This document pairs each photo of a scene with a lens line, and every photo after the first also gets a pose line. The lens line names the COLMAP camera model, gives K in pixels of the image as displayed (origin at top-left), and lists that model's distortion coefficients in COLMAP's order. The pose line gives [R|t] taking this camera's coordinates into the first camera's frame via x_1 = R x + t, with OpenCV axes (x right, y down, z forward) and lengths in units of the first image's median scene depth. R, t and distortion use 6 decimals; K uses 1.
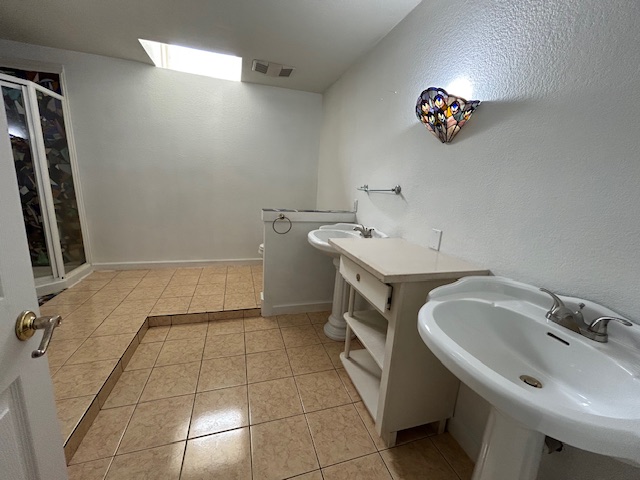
lens RADIAL K [[259.9, 0, 319.3], [0, 259.9, 238.3], [0, 0, 1]] dist [0.000680, 0.000075]
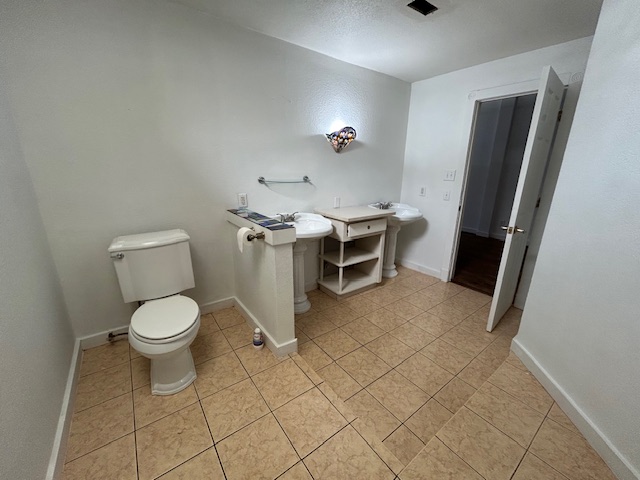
lens RADIAL K [[259.9, 0, 319.3], [0, 259.9, 238.3], [0, 0, 1]] dist [0.000680, 0.000075]
pose [[-0.324402, -0.317346, 0.891098, -0.789980], [0.163042, 0.909186, 0.383142, -0.307076], [-0.931762, 0.269579, -0.243201, 0.988666]]
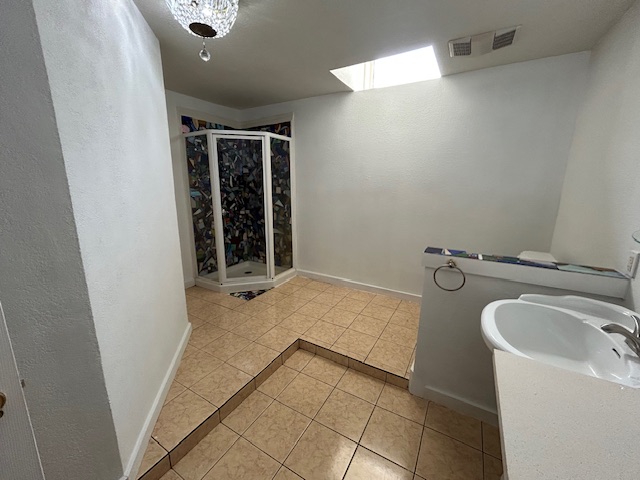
lens RADIAL K [[259.9, 0, 319.3], [0, 259.9, 238.3], [0, 0, 1]] dist [0.000680, 0.000075]
pose [[0.672005, 0.106681, -0.732822, 0.096066], [-0.125154, 0.991696, 0.029600, -0.113797], [0.729894, 0.071825, 0.679776, 0.274209]]
